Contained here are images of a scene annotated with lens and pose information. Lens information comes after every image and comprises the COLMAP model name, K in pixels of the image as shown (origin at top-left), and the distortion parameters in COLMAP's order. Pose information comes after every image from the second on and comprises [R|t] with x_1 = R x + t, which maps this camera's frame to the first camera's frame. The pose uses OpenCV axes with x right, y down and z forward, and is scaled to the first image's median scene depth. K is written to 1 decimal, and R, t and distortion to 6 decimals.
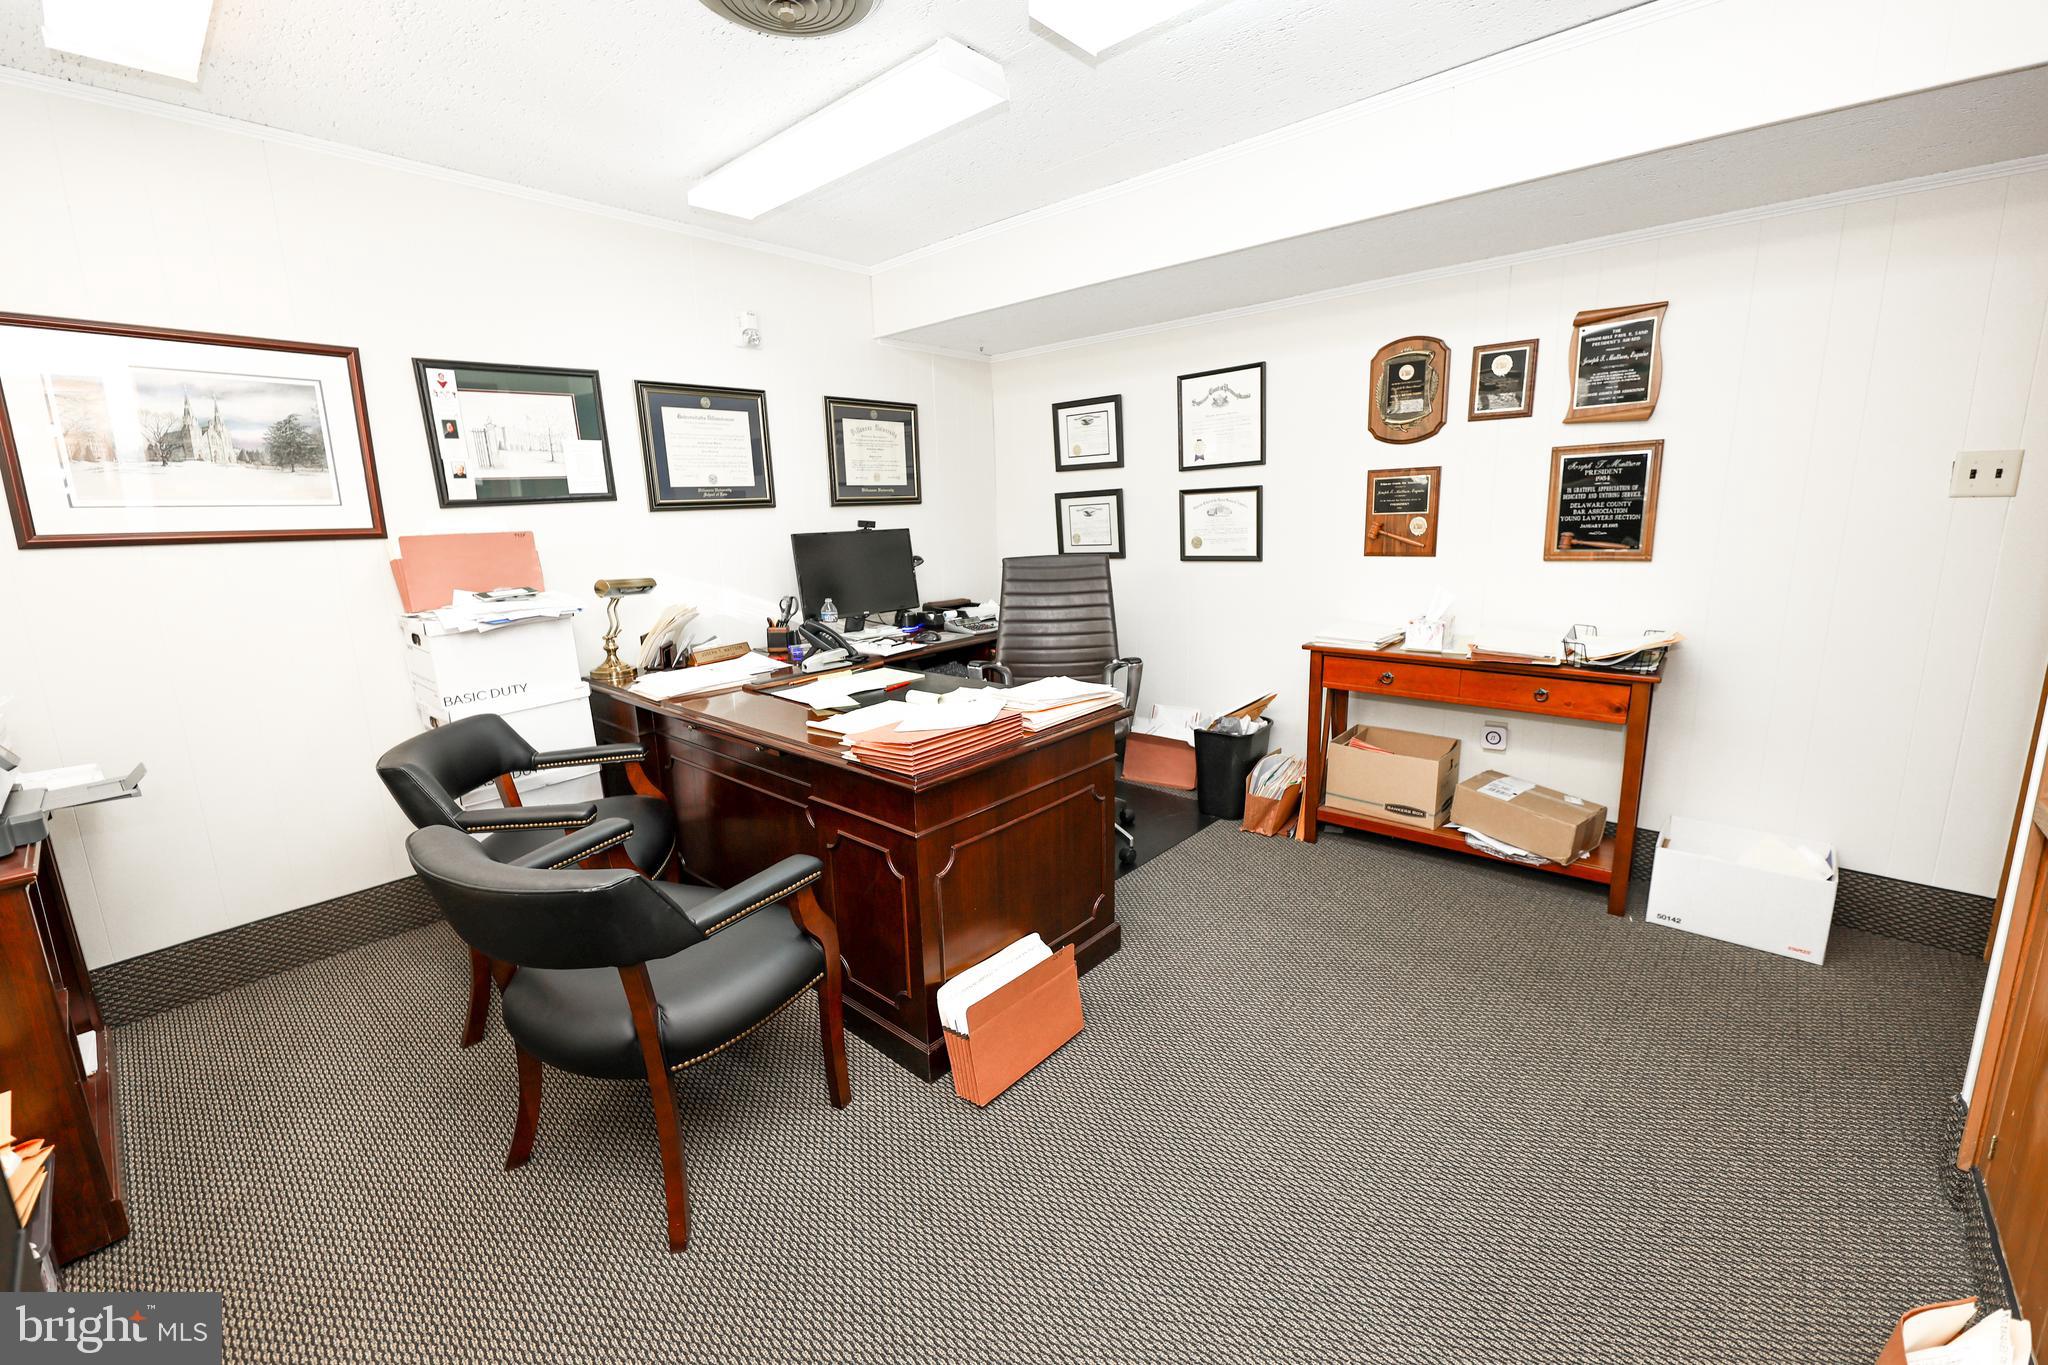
lens RADIAL K [[835.7, 0, 1024.0], [0, 835.7, 682.5], [0, 0, 1]] dist [-0.000968, 0.000041]
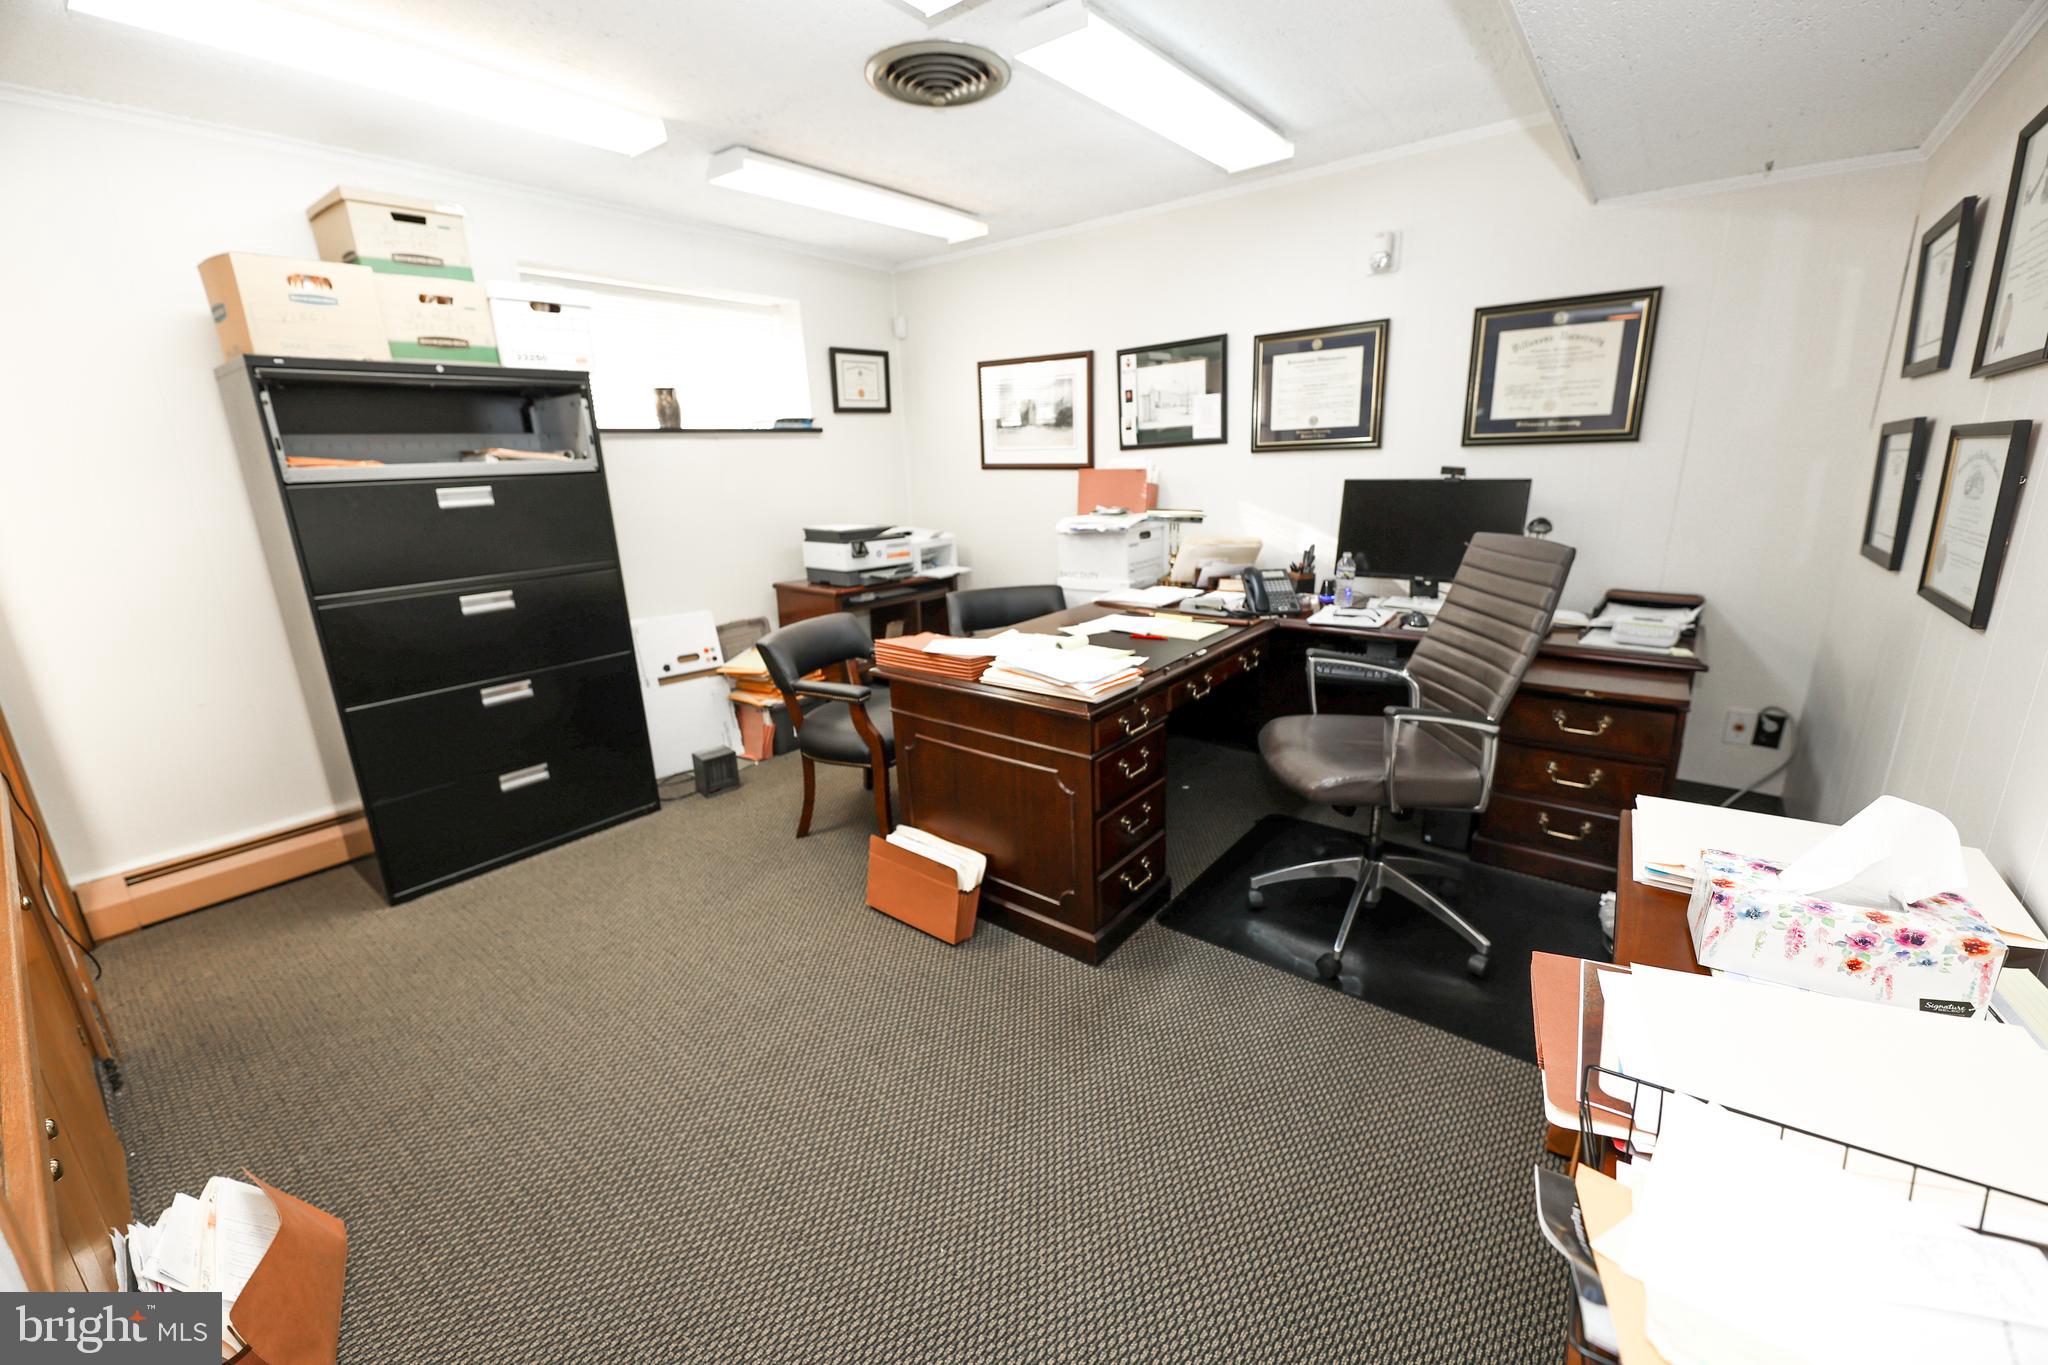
lens RADIAL K [[811.8, 0, 1024.0], [0, 811.8, 682.5], [0, 0, 1]] dist [0.001644, 0.000085]
pose [[0.055212, 0.283197, -0.957471, 0.732703], [-0.191845, 0.944076, 0.268172, -0.157337], [0.979871, 0.168880, 0.106455, 0.675255]]
